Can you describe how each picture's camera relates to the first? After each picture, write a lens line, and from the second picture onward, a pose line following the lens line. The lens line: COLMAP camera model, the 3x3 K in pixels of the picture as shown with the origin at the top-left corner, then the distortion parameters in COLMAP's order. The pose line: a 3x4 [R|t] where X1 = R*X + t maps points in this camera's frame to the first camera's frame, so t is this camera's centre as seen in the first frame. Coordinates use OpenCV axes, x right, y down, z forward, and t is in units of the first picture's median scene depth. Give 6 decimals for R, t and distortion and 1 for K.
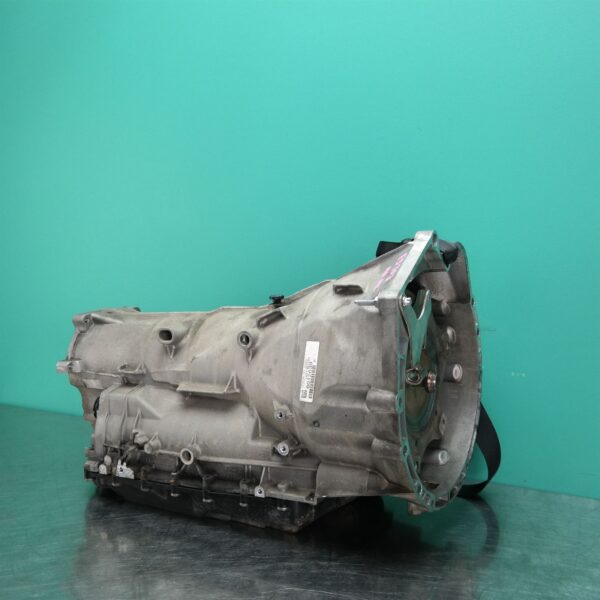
lens RADIAL K [[728.1, 0, 300.0], [0, 728.1, 300.0], [0, 0, 1]] dist [0.016978, 0.037166]
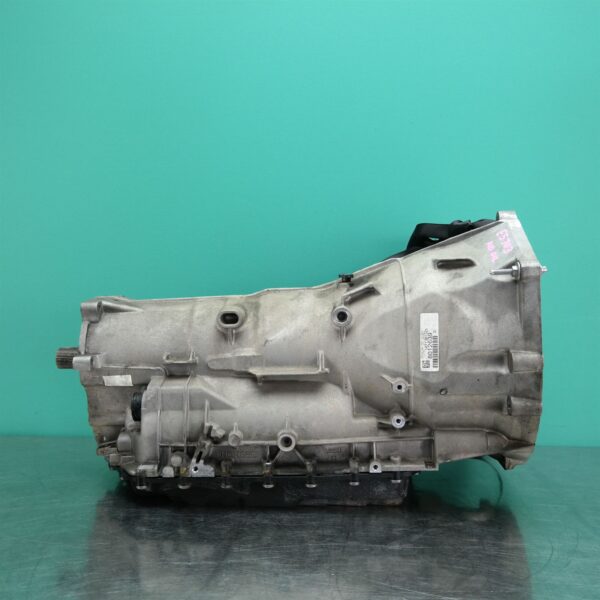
lens RADIAL K [[728.1, 0, 300.0], [0, 728.1, 300.0], [0, 0, 1]] dist [0.016978, 0.037166]
pose [[0.893656, -0.017851, 0.448398, -0.563137], [0.027386, 0.999516, -0.014789, 0.044785], [-0.447917, 0.025496, 0.893712, 0.145545]]
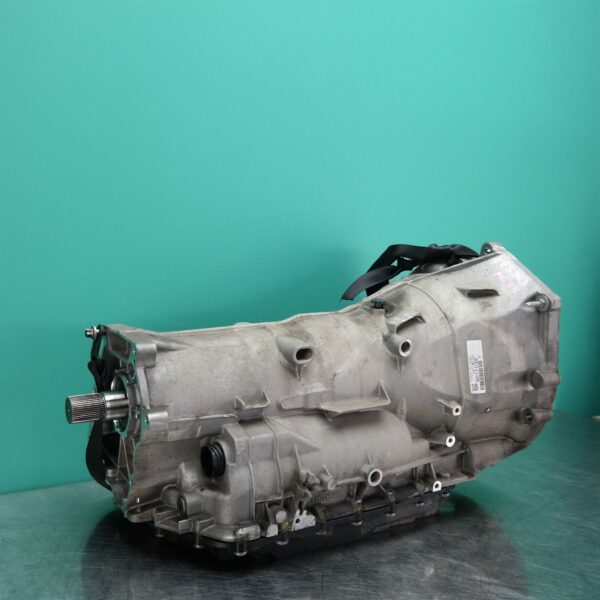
lens RADIAL K [[728.1, 0, 300.0], [0, 728.1, 300.0], [0, 0, 1]] dist [0.016978, 0.037166]
pose [[0.466225, -0.073692, 0.881591, -1.023556], [0.009741, 0.996892, 0.078179, -0.090102], [-0.884612, -0.027862, 0.465494, 0.657805]]
